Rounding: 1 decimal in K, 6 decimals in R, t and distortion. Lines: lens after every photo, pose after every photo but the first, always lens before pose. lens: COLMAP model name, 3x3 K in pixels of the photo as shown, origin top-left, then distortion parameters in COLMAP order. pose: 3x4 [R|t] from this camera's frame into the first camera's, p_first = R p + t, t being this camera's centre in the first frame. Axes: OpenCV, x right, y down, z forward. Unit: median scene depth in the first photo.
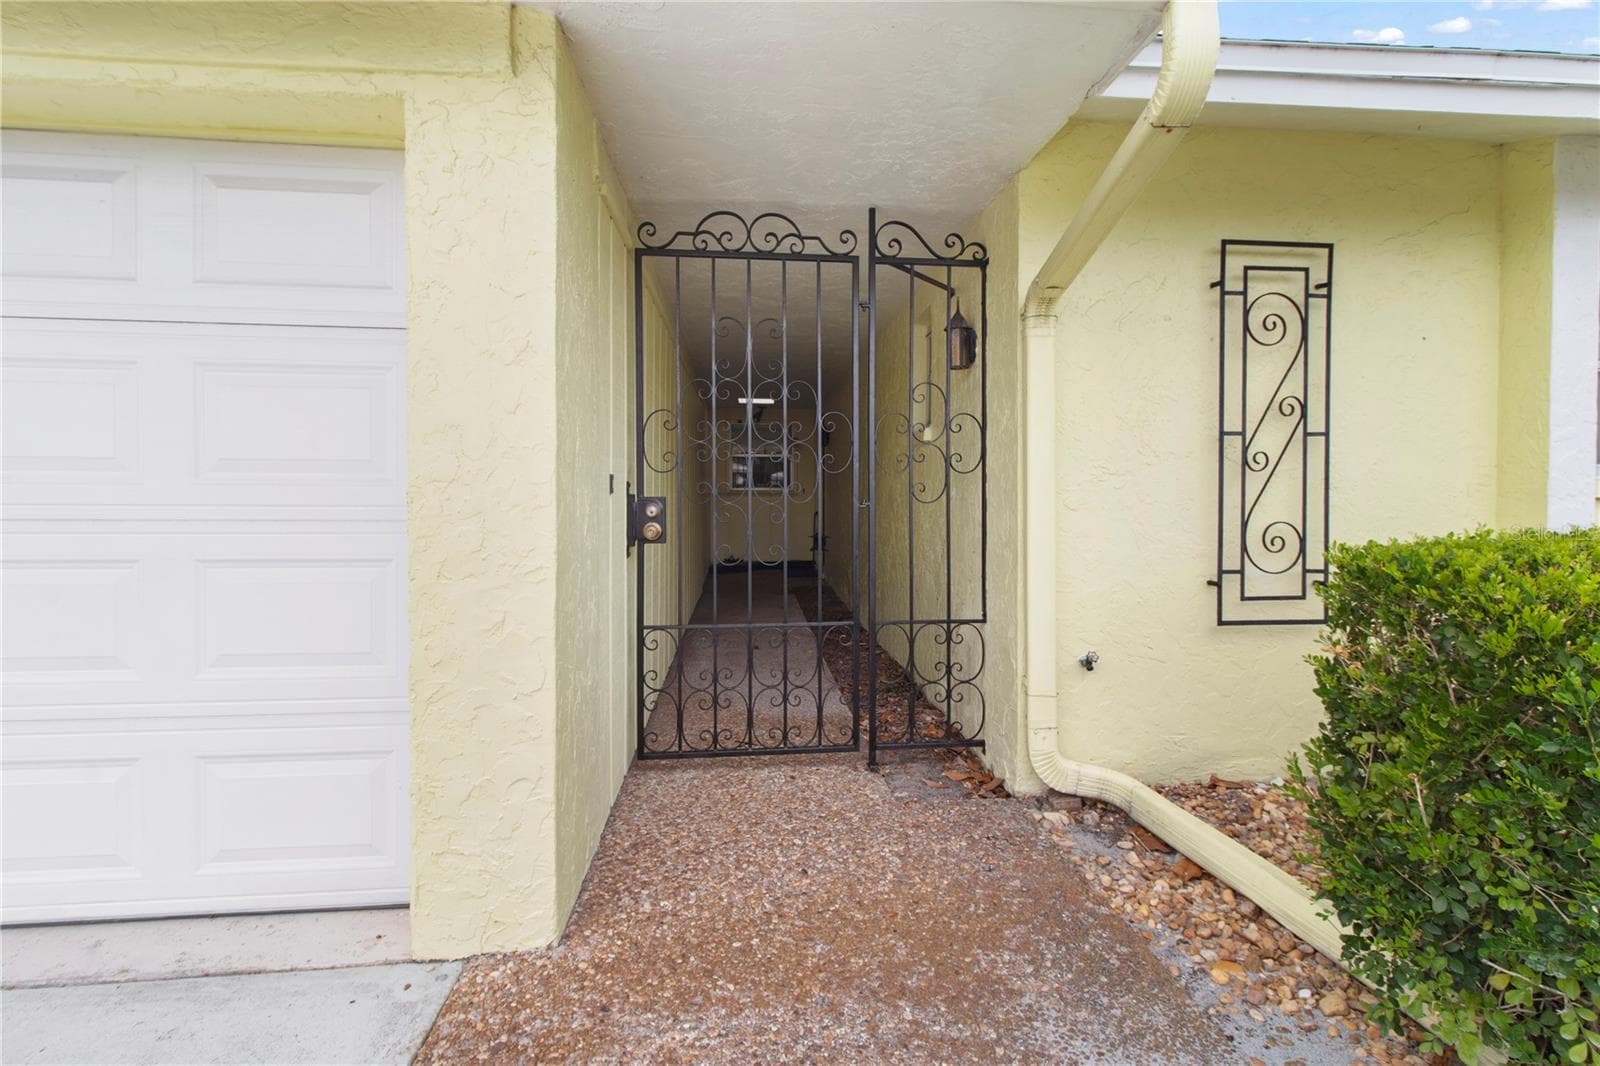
lens RADIAL K [[748.6, 0, 801.7], [0, 748.6, 503.1], [0, 0, 1]] dist [-0.000806, -0.000134]
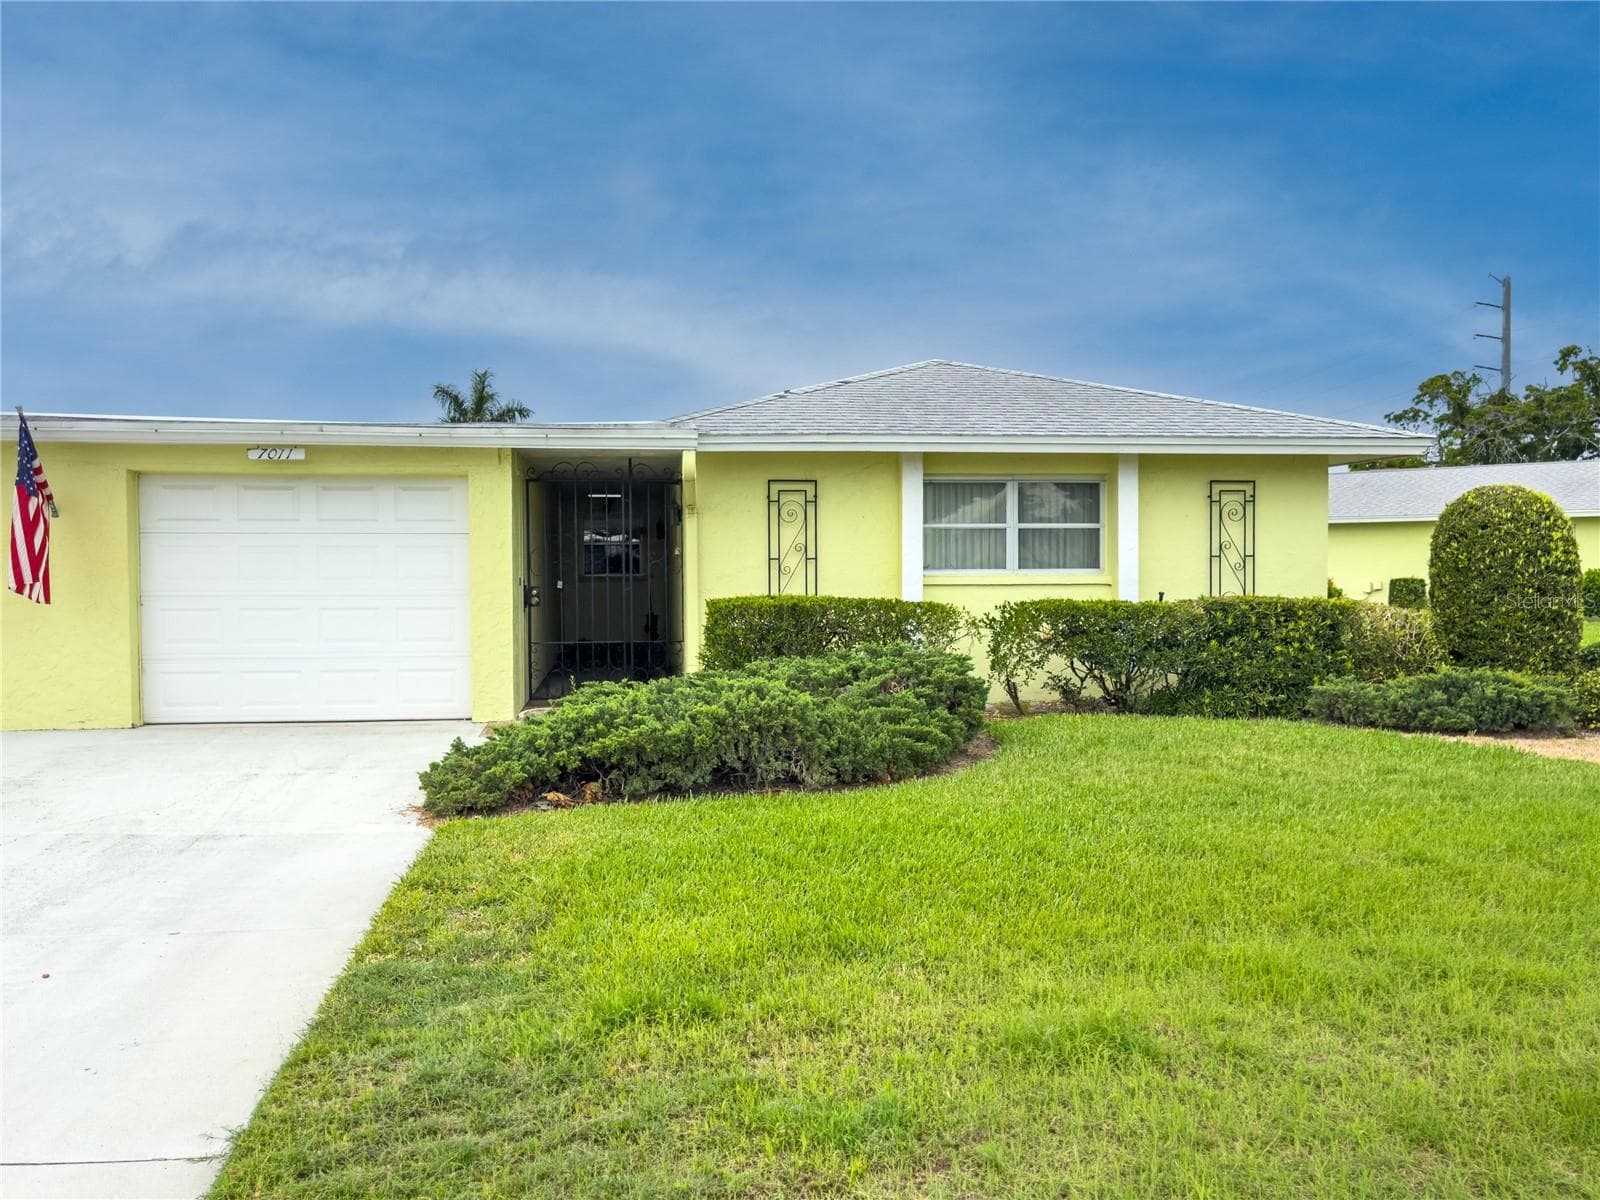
lens RADIAL K [[1387.0, 0, 762.9], [0, 1387.0, 606.4], [0, 0, 1]] dist [0.002081, 0.012600]
pose [[0.999864, -0.005969, 0.015348, 0.465863], [0.005794, 0.999918, 0.011438, 0.008316], [-0.015415, -0.011348, 0.999817, -3.485871]]
